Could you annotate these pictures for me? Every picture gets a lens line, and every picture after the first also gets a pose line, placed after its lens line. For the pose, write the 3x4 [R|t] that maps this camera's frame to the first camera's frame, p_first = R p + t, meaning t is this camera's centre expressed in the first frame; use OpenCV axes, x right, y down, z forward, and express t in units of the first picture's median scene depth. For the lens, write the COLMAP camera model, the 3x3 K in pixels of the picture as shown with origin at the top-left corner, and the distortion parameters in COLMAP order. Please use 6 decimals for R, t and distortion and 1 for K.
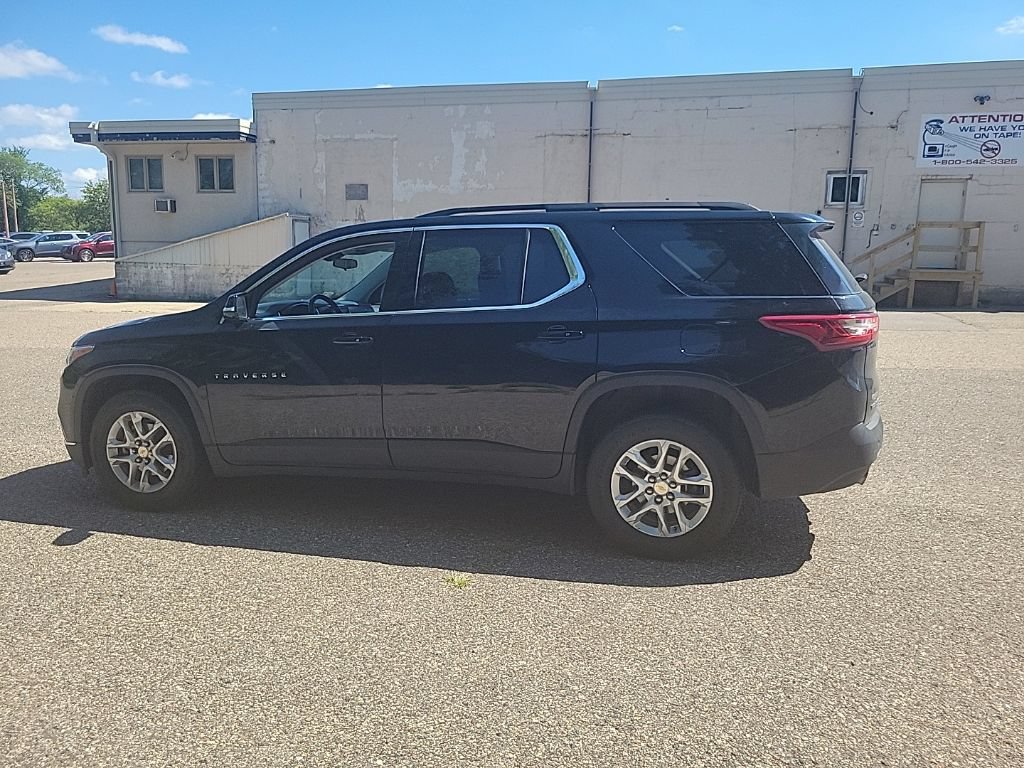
lens RADIAL K [[758.3, 0, 512.0], [0, 758.3, 384.0], [0, 0, 1]] dist [0.048465, -0.028490]
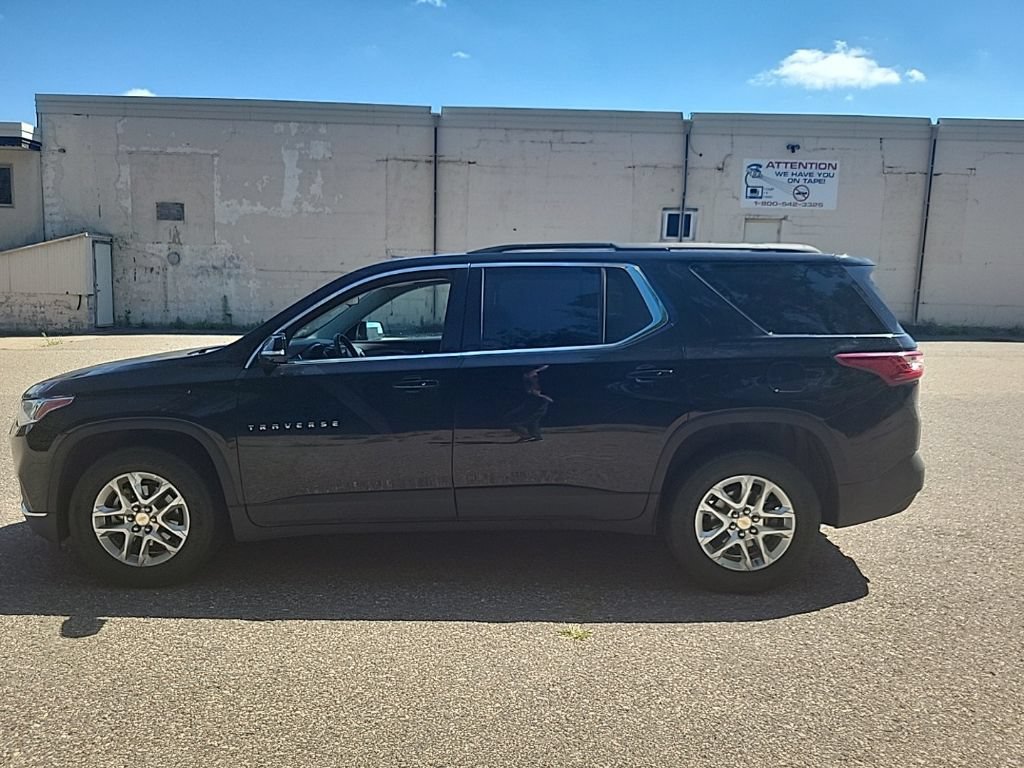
lens RADIAL K [[795.4, 0, 503.4], [0, 795.4, 393.5], [0, 0, 1]] dist [0.034071, -0.011251]
pose [[0.969570, -0.024825, 0.243551, -0.299097], [0.032013, 0.999160, -0.025601, -0.015431], [-0.242711, 0.032619, 0.969550, 0.027215]]
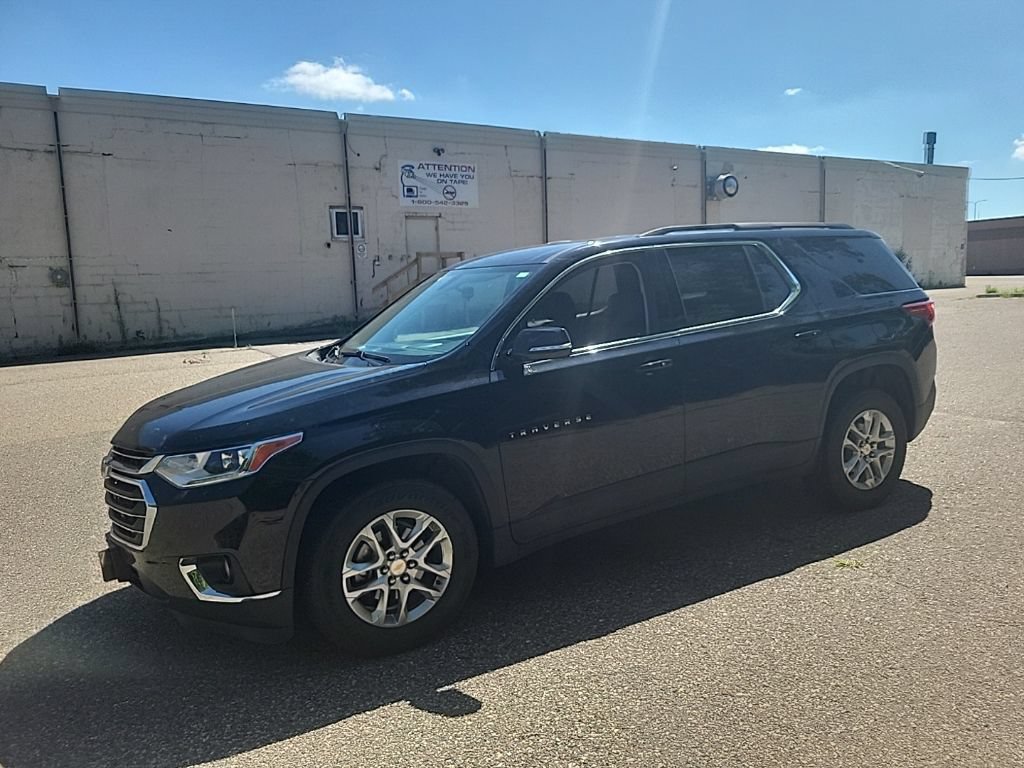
lens RADIAL K [[793.4, 0, 513.6], [0, 793.4, 369.5], [0, 0, 1]] dist [0.025532, -0.003472]
pose [[0.690264, -0.119020, 0.713702, -0.891606], [0.168634, 0.985678, 0.001280, -0.072414], [-0.703632, 0.119471, 0.700448, 0.383691]]
